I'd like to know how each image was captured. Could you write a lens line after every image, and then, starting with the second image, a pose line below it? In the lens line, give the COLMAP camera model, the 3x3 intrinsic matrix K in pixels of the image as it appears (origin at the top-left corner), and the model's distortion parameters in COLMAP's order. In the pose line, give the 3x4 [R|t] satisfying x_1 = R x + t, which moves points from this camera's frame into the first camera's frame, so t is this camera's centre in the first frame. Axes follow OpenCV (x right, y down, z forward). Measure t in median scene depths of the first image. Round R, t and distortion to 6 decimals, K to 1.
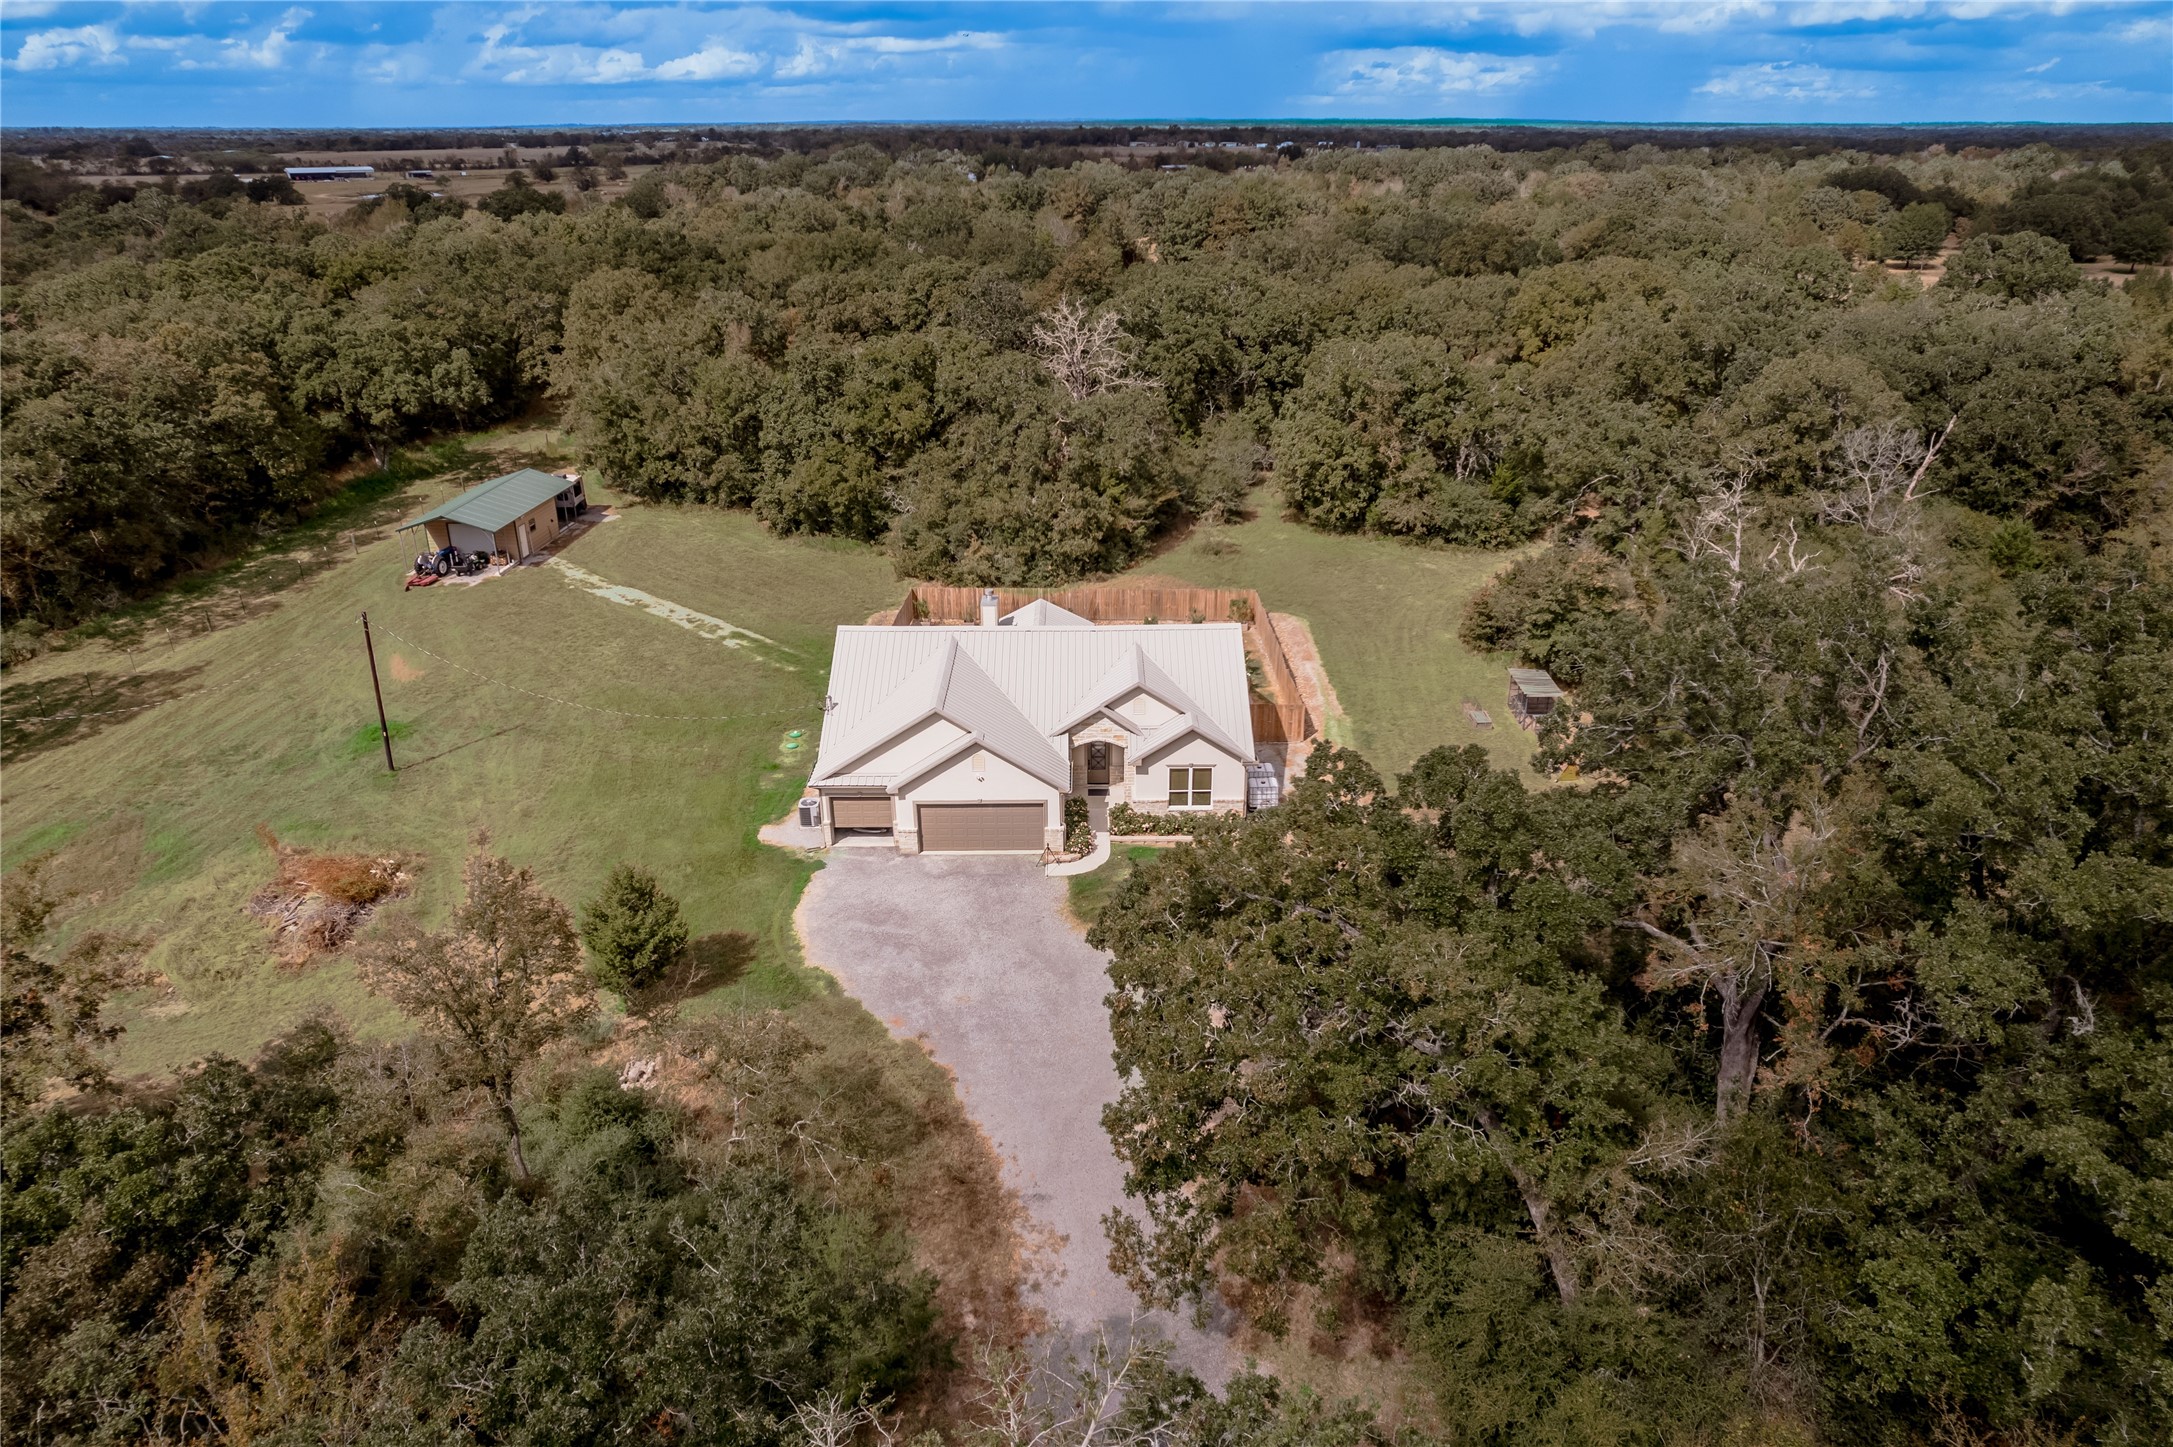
lens RADIAL K [[1398.4, 0, 1084.9], [0, 1398.4, 758.0], [0, 0, 1]] dist [-0.060507, -0.000531]
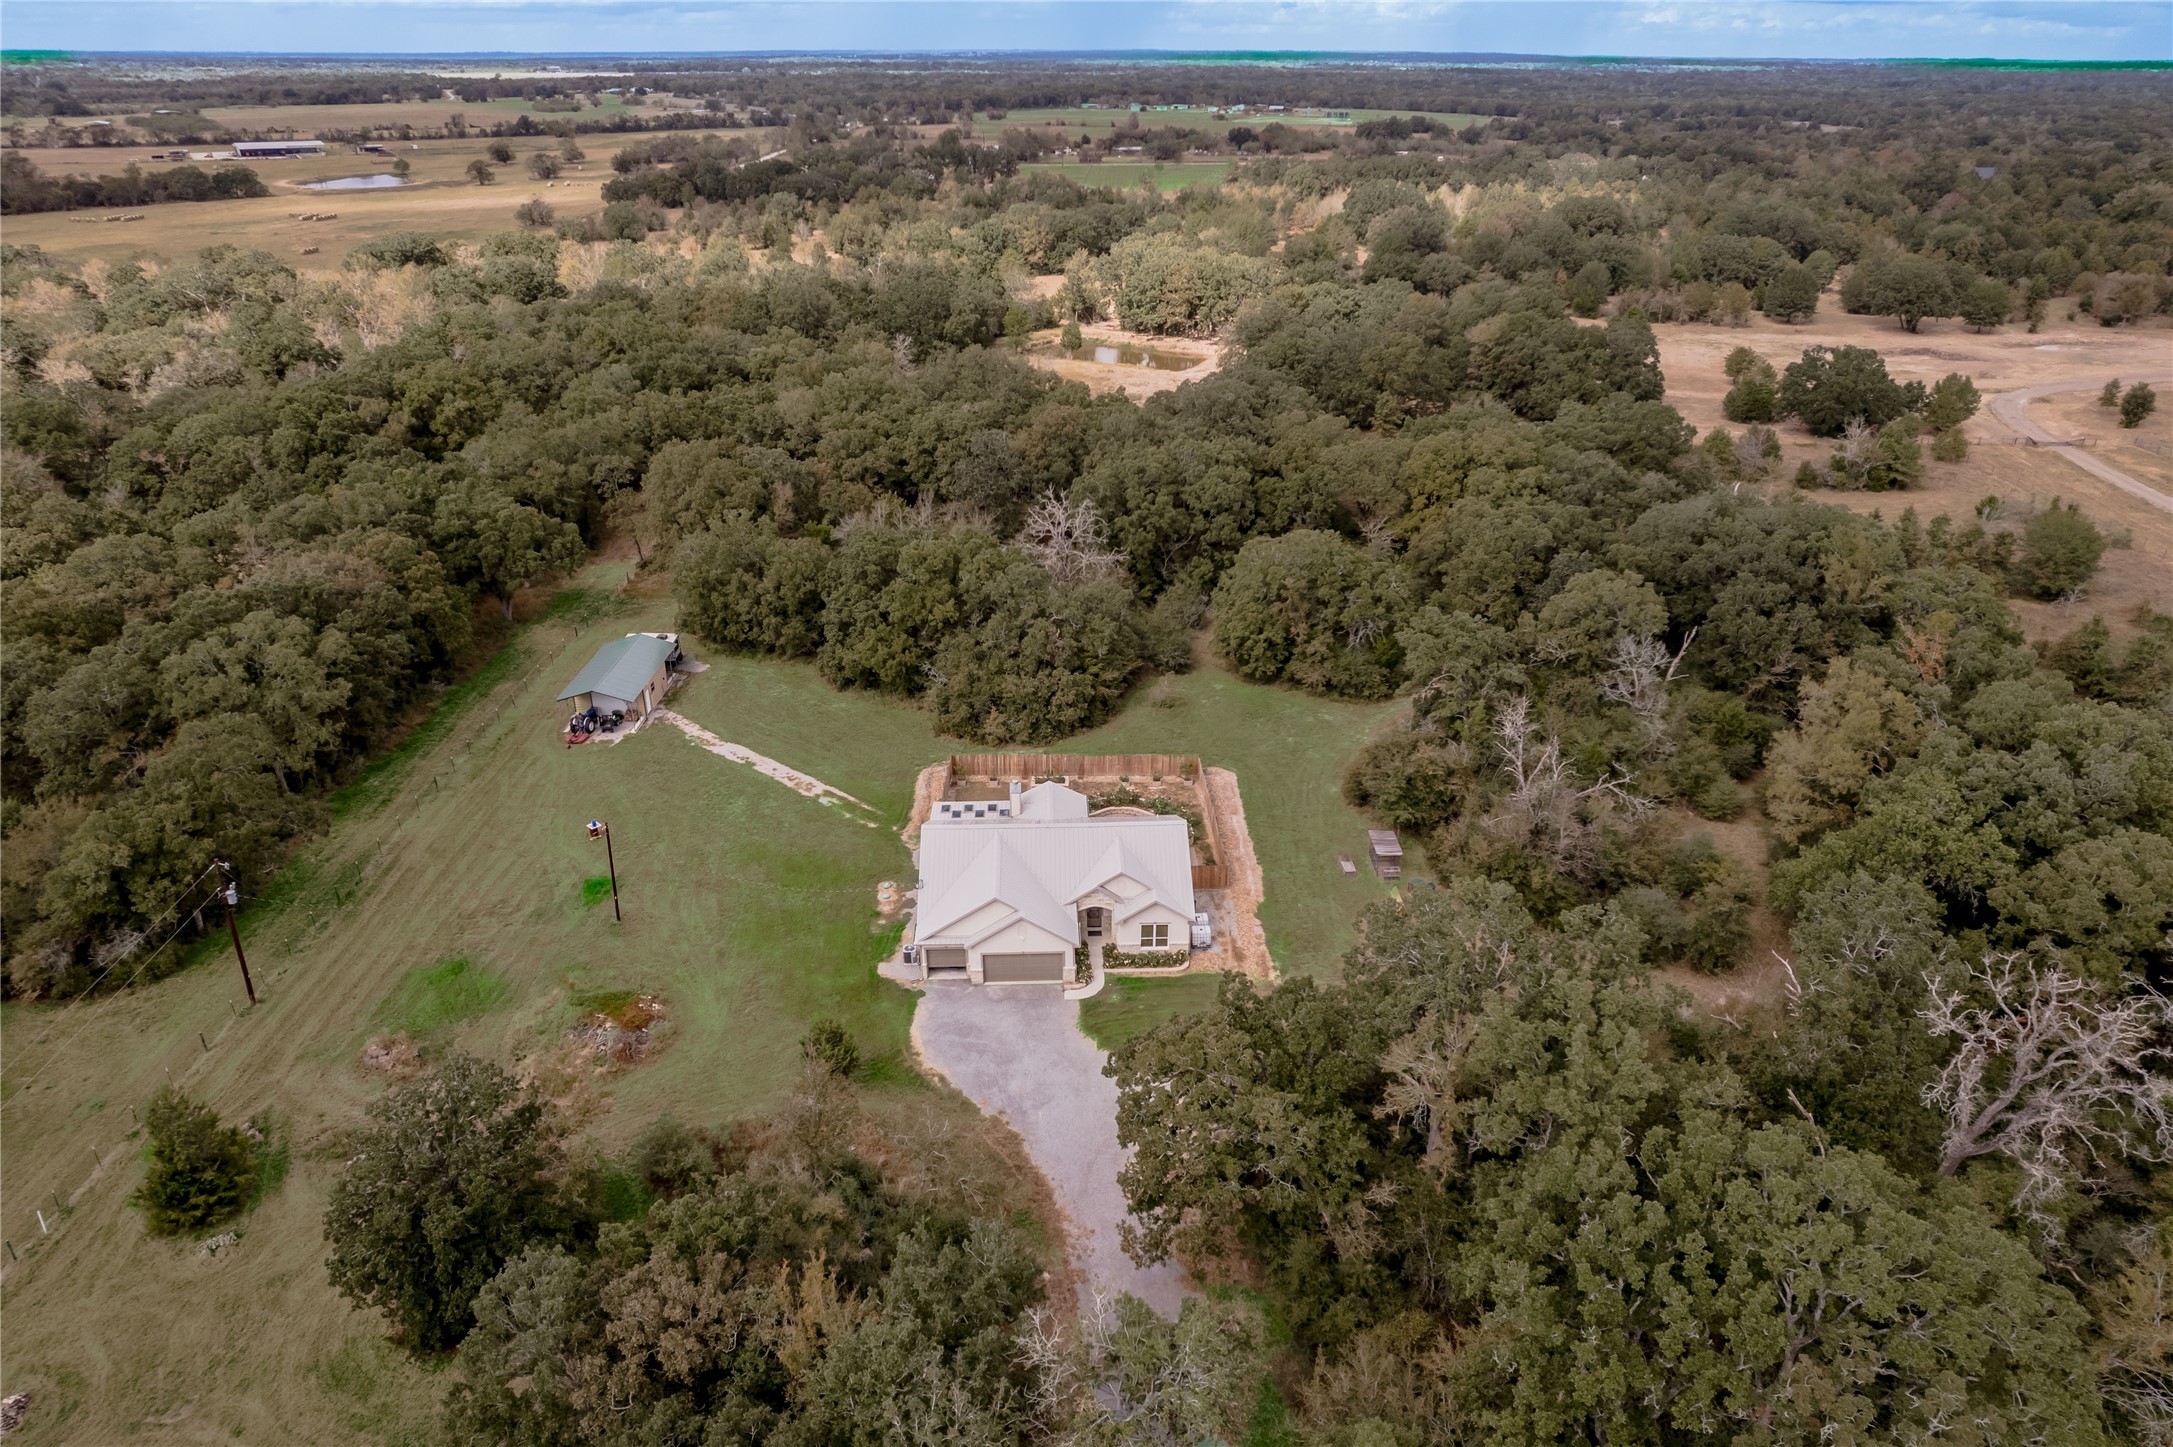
lens RADIAL K [[1469.2, 0, 1086.5], [0, 1469.2, 723.5], [0, 0, 1]] dist [-0.068492, 0.033562]
pose [[0.999309, -0.008769, 0.036109, -0.044284], [0.007769, 0.999585, 0.027732, -0.200911], [-0.036337, -0.027432, 0.998963, -0.482304]]
